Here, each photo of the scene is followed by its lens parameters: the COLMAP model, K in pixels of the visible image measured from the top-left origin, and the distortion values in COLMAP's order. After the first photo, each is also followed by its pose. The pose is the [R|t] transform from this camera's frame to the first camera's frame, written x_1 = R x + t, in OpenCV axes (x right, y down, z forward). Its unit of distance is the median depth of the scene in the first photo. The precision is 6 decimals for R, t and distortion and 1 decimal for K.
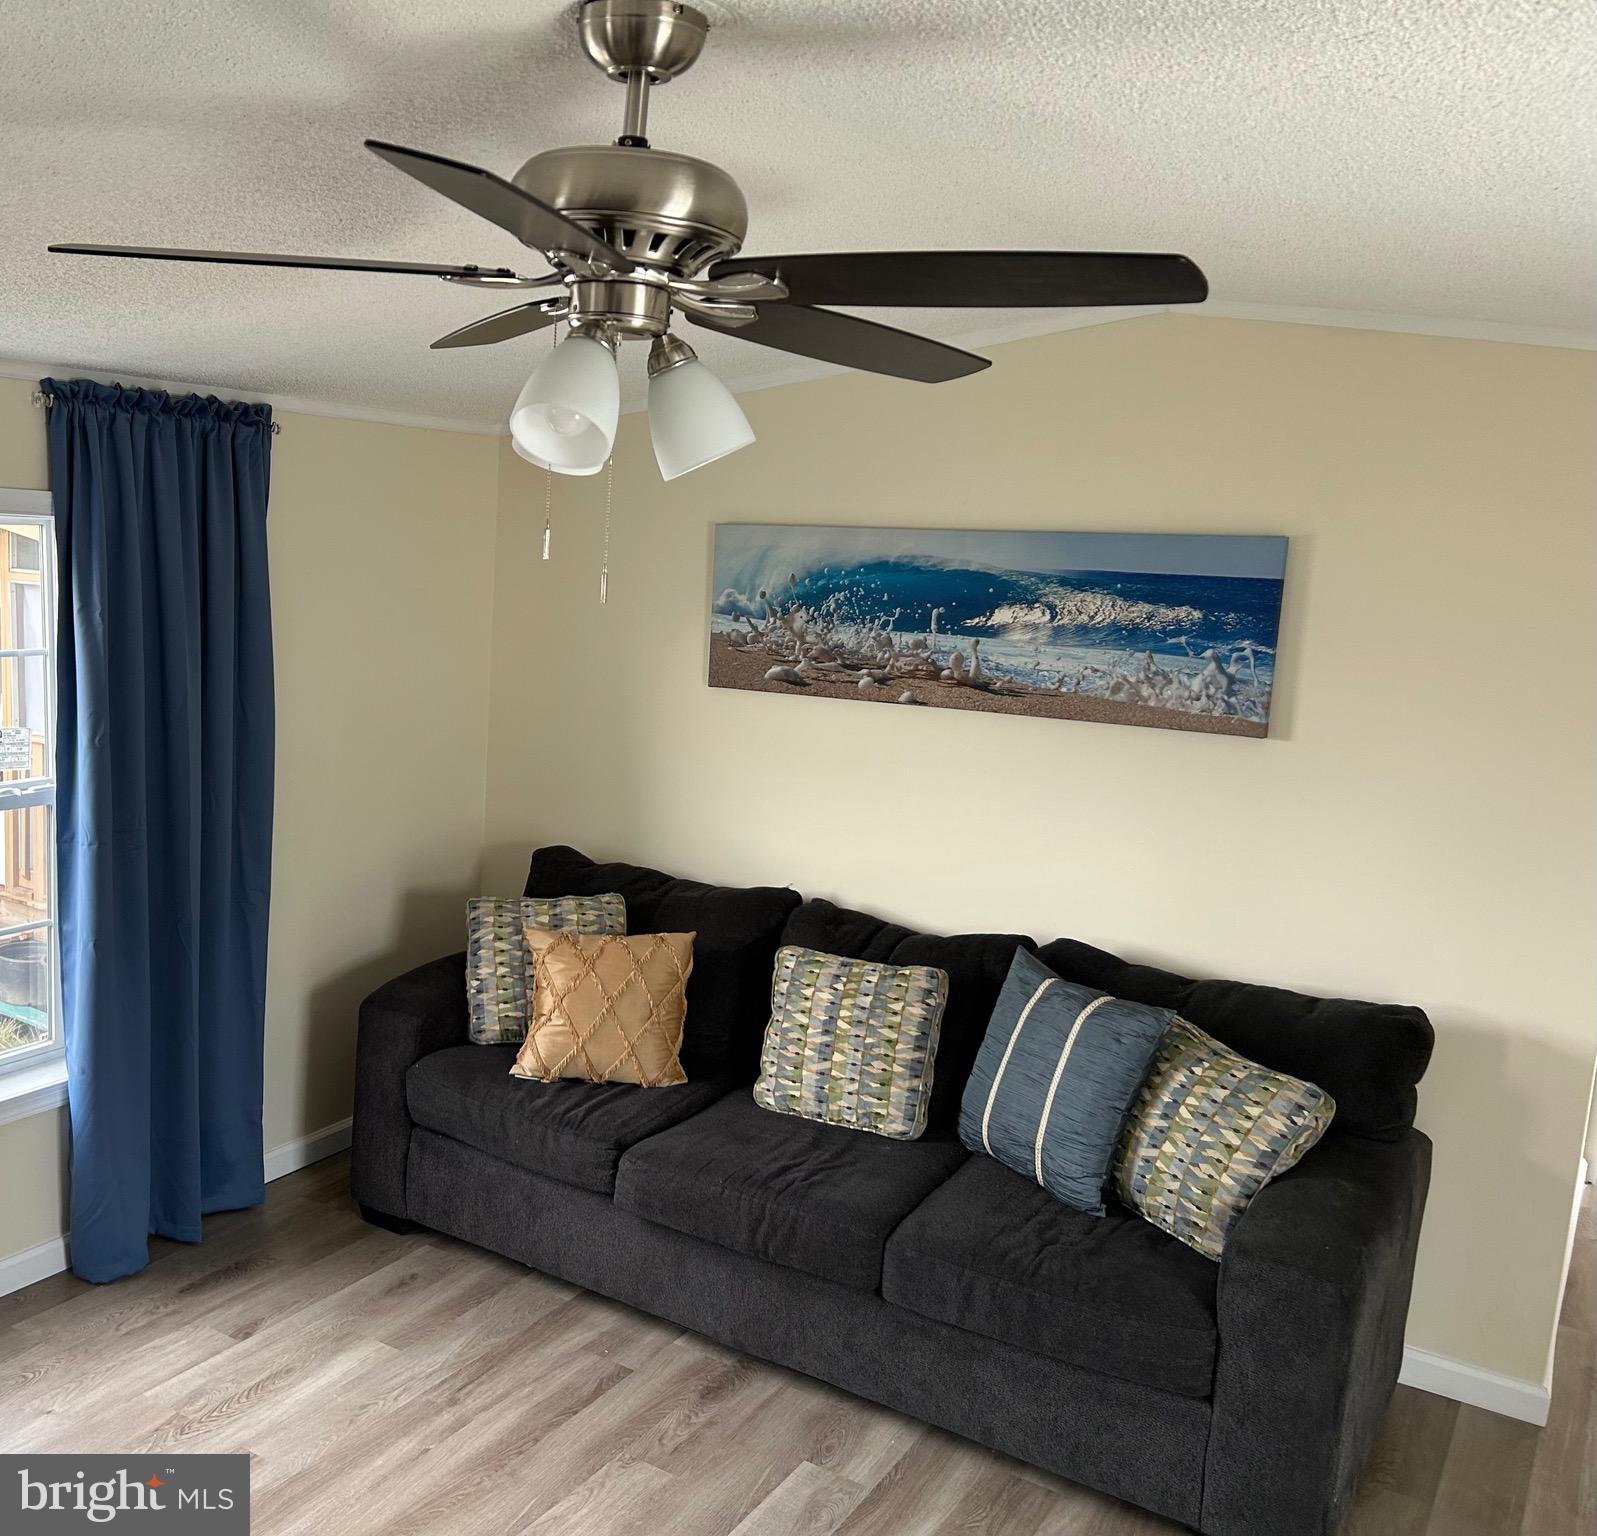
lens RADIAL K [[1570.2, 0, 565.0], [0, 1570.2, 781.5], [0, 0, 1]] dist [0.044563, -0.042600]
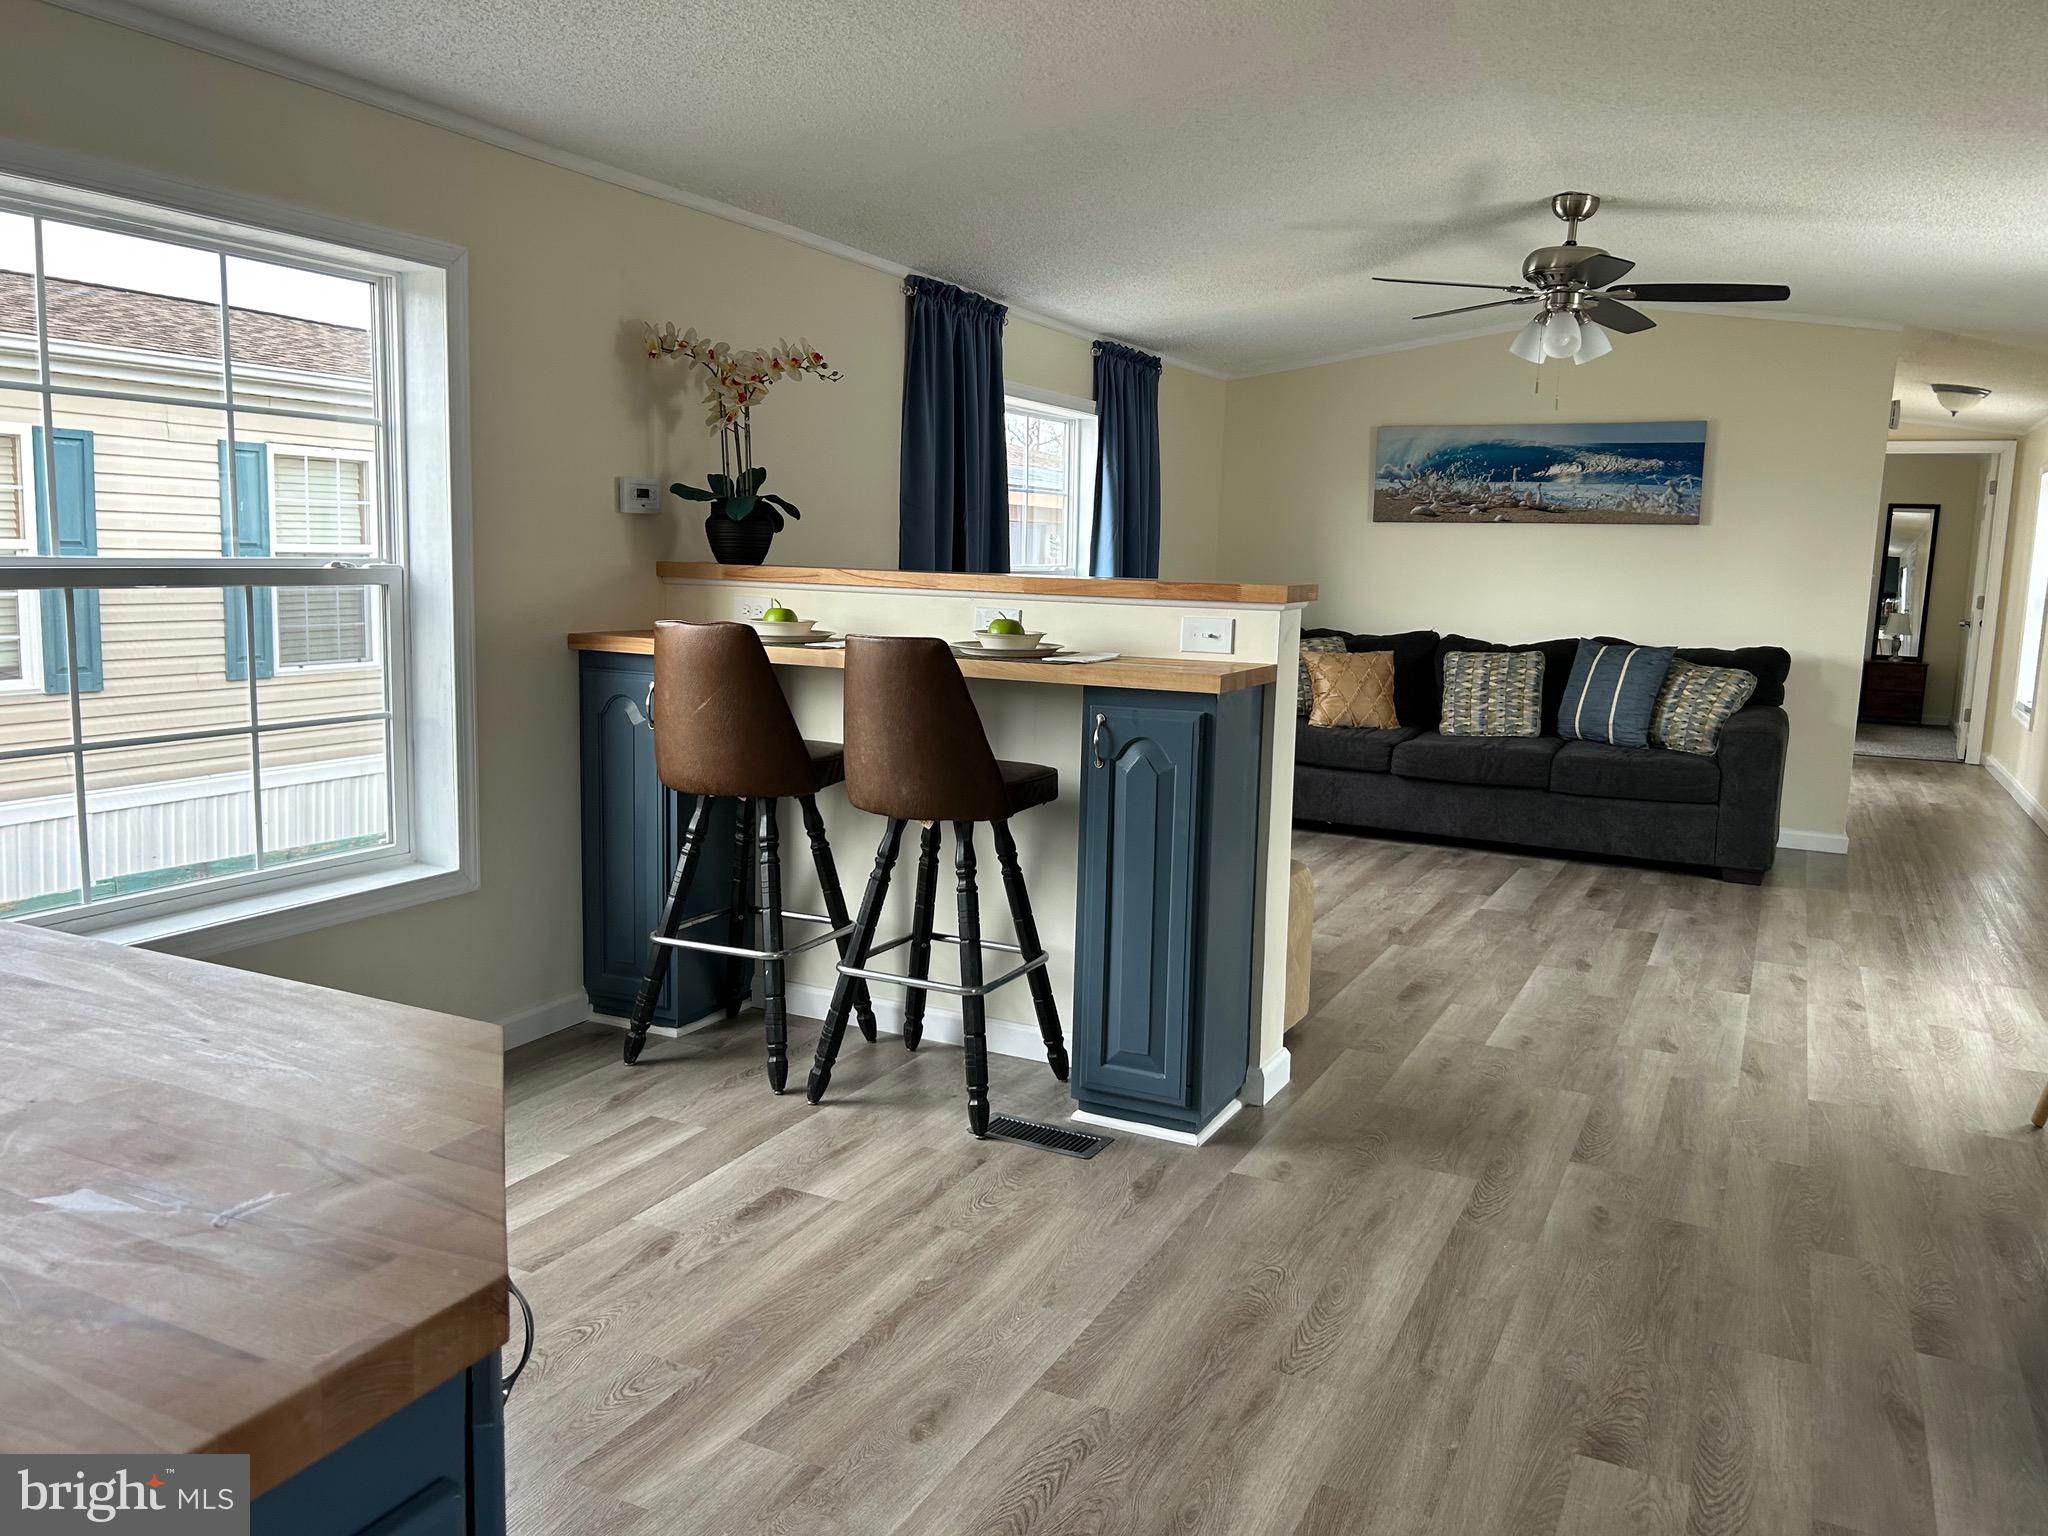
lens RADIAL K [[1555.6, 0, 1037.0], [0, 1555.6, 760.5], [0, 0, 1]] dist [0.049117, -0.042419]
pose [[0.988054, -0.036789, 0.149650, -0.652464], [0.037785, 0.999279, -0.003815, 0.235186], [-0.149402, 0.009424, 0.988732, -0.774503]]
